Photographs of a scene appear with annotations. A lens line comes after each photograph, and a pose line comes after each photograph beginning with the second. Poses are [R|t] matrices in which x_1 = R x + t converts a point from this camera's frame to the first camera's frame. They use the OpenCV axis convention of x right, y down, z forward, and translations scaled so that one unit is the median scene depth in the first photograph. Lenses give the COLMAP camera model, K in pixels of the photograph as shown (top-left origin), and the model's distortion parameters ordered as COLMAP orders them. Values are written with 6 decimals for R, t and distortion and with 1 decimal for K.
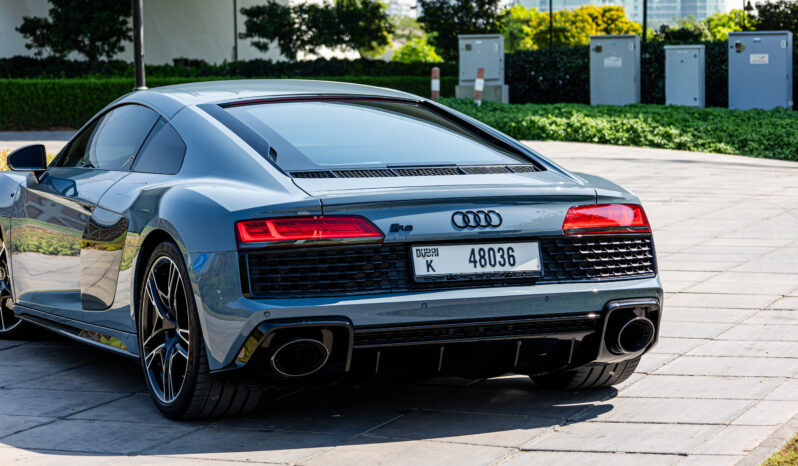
lens RADIAL K [[2463.3, 0, 396.2], [0, 2463.3, 231.3], [0, 0, 1]] dist [0.179005, 0.000000]
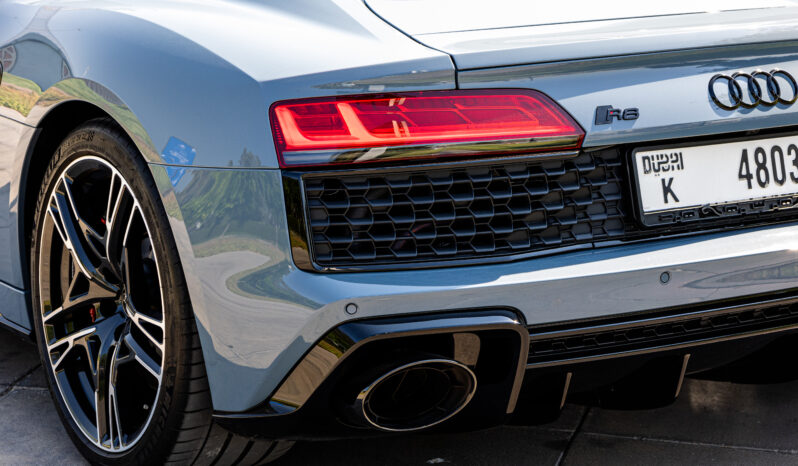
lens RADIAL K [[2463.3, 0, 401.1], [0, 2463.3, 233.7], [0, 0, 1]] dist [0.179005, 0.000000]
pose [[0.992912, -0.012464, 0.118199, -0.092344], [-0.002458, 0.992120, 0.125269, -0.036709], [-0.118829, -0.124671, 0.985057, 0.508312]]
